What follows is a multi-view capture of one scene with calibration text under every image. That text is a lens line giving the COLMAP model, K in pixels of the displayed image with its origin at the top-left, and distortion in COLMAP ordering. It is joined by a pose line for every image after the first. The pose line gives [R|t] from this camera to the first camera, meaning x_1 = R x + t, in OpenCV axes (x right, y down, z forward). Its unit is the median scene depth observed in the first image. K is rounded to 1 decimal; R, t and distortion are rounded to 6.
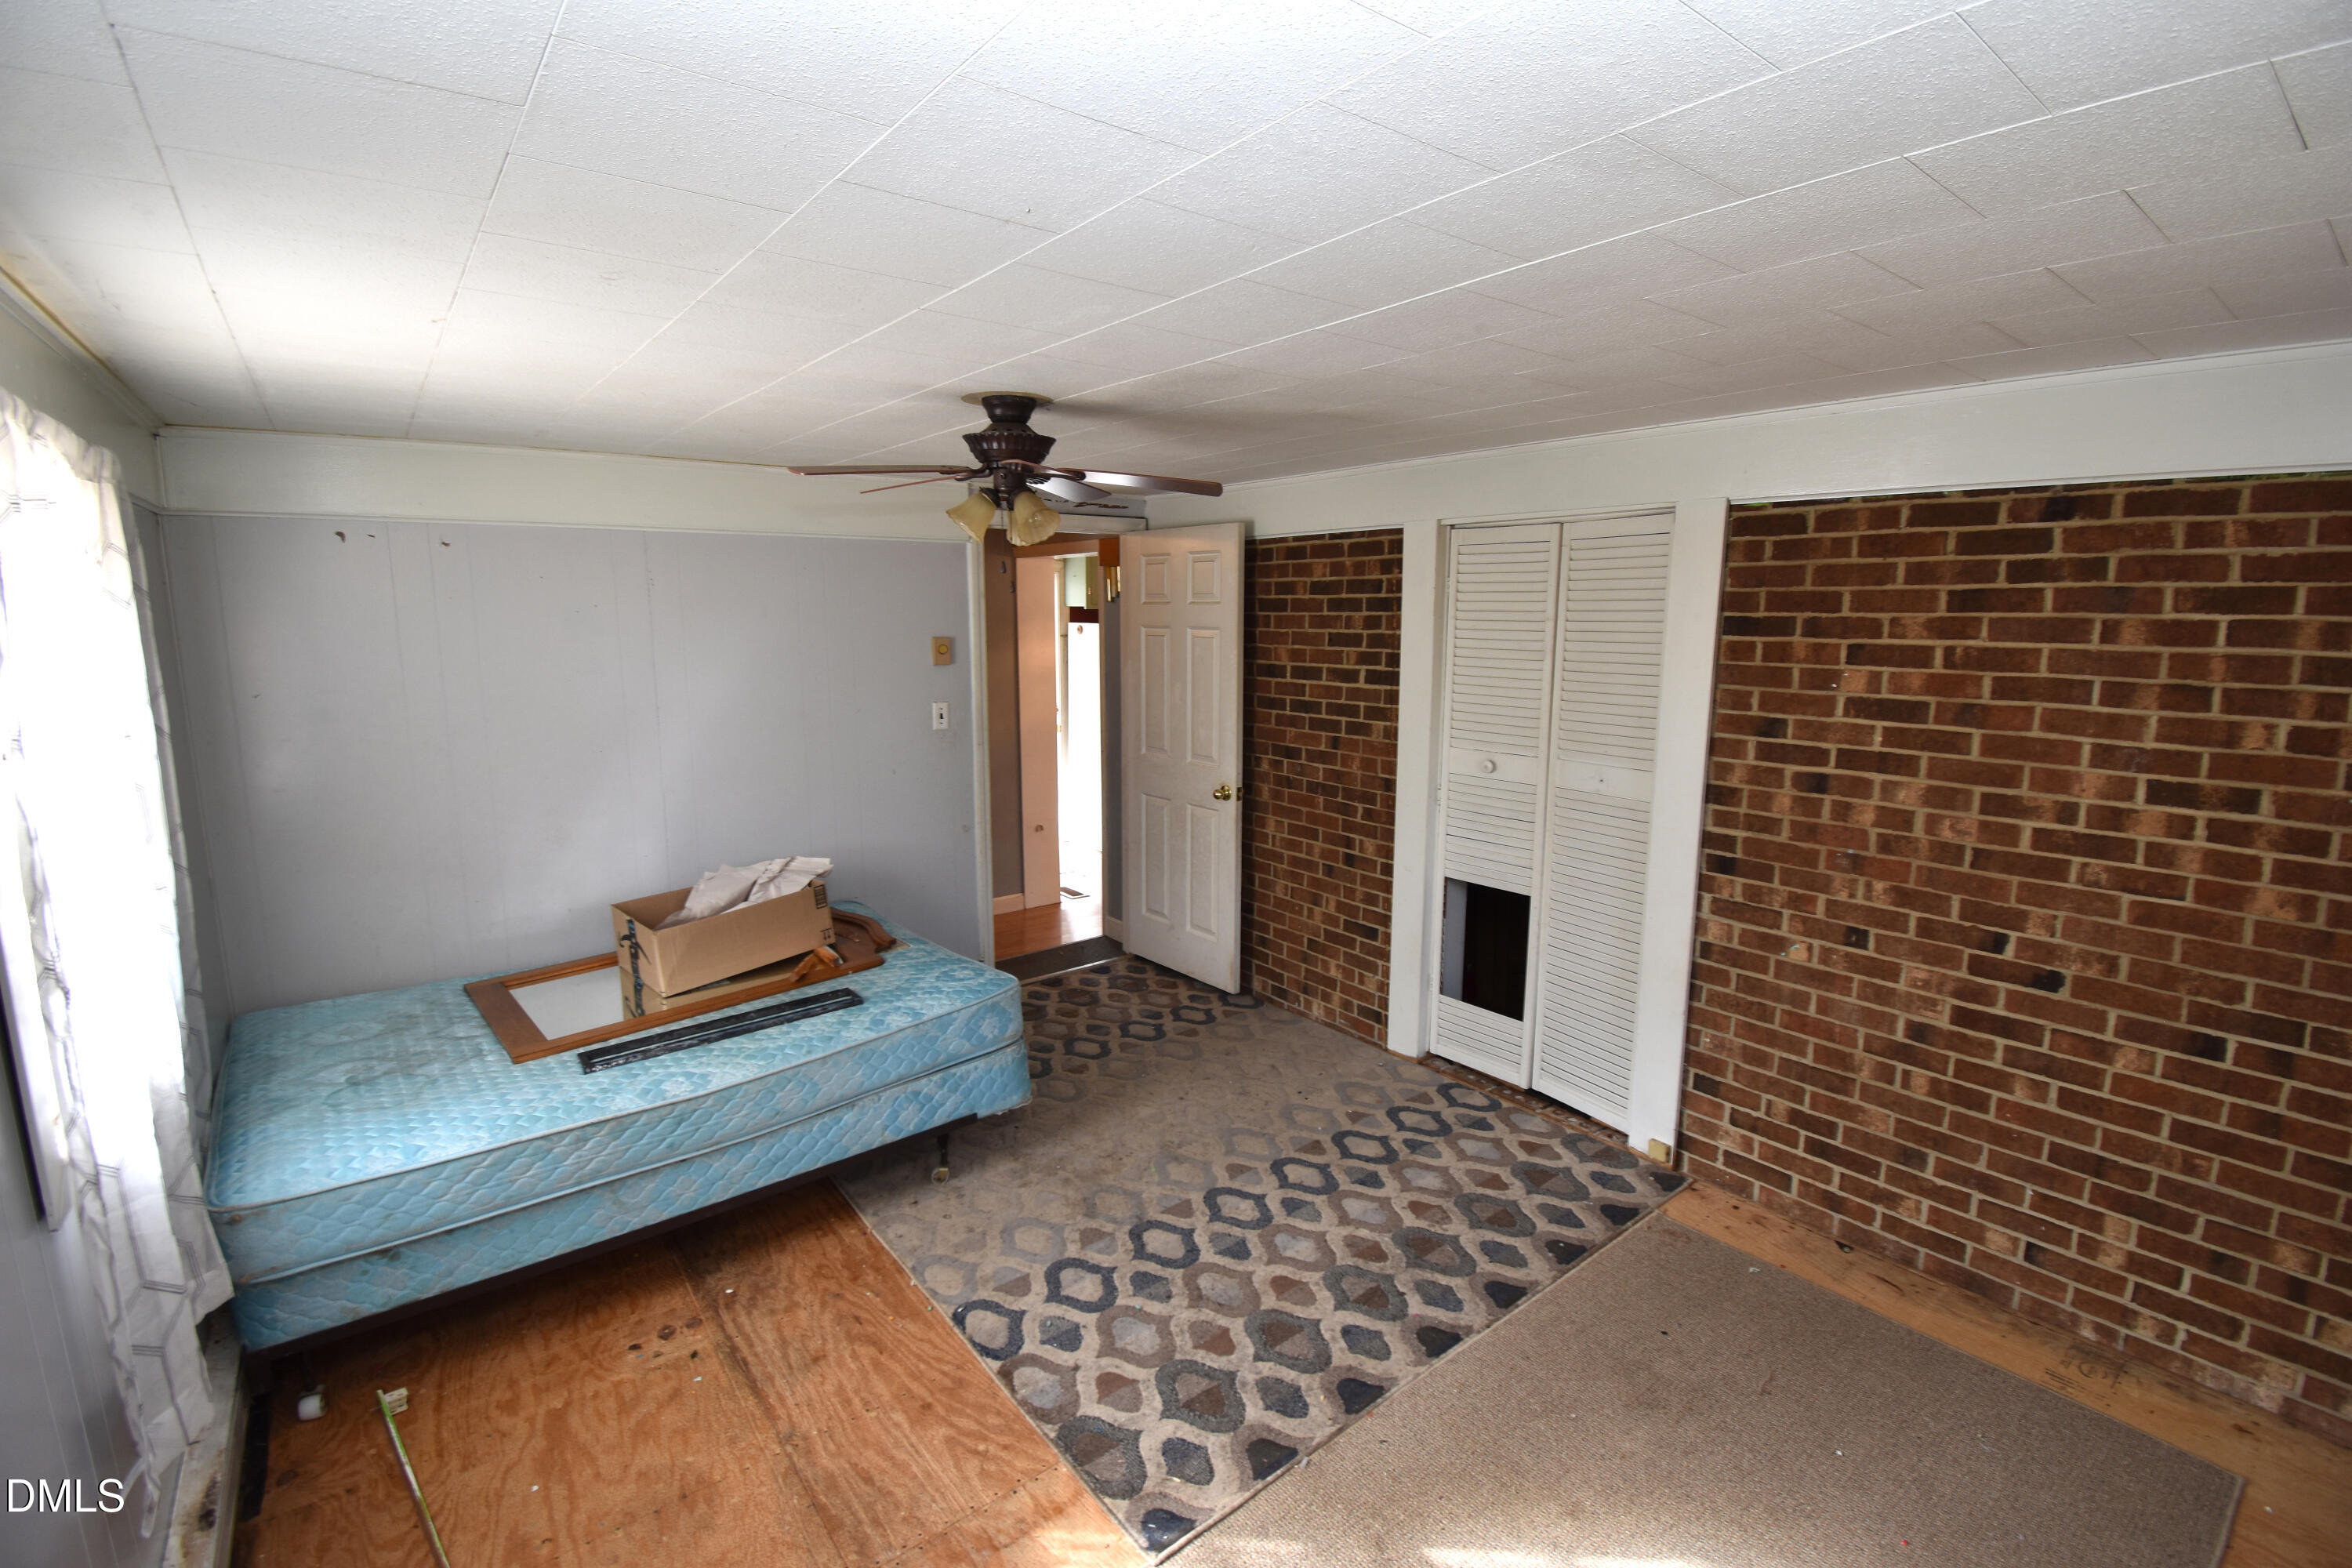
lens RADIAL K [[1033.2, 0, 1175.7], [0, 1033.2, 781.3], [0, 0, 1]] dist [-0.006617, -0.006442]
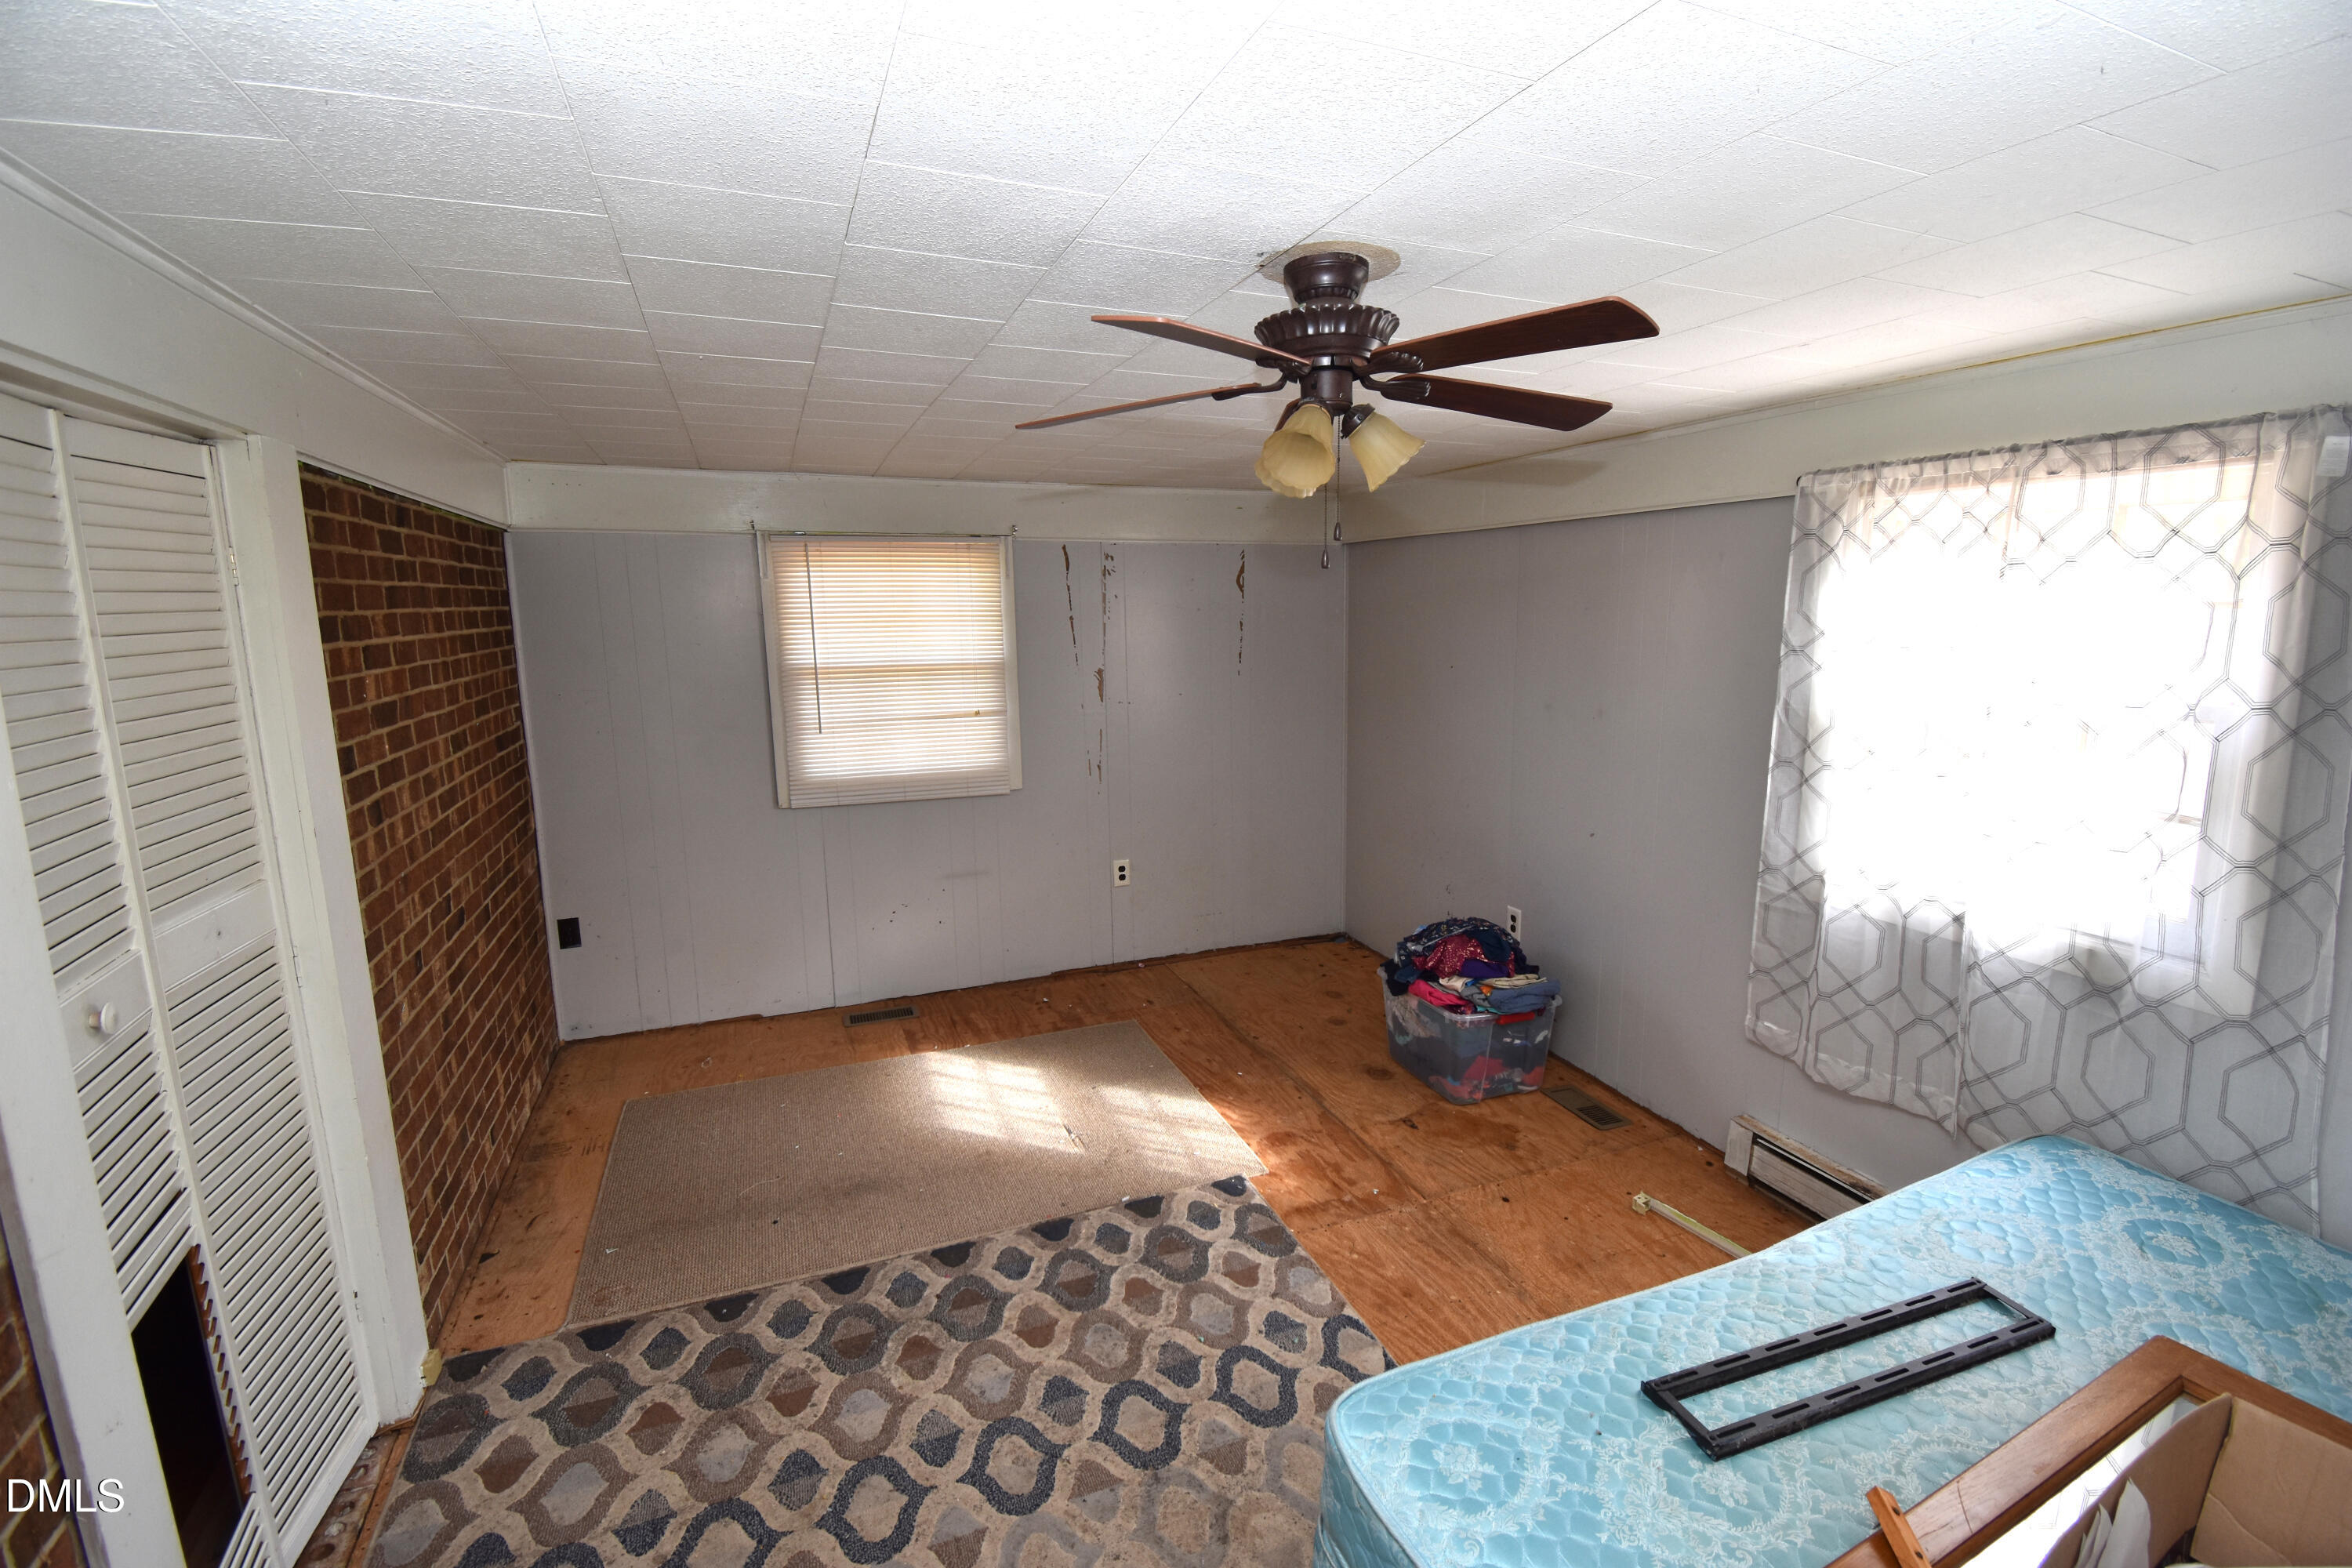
lens RADIAL K [[1033.2, 0, 1177.1], [0, 1033.2, 773.9], [0, 0, 1]] dist [-0.006617, -0.006442]
pose [[-0.961522, -0.035023, 0.272488, -0.252090], [0.055639, 0.946463, 0.317982, -0.277841], [-0.269036, 0.320908, -0.908096, 1.681758]]
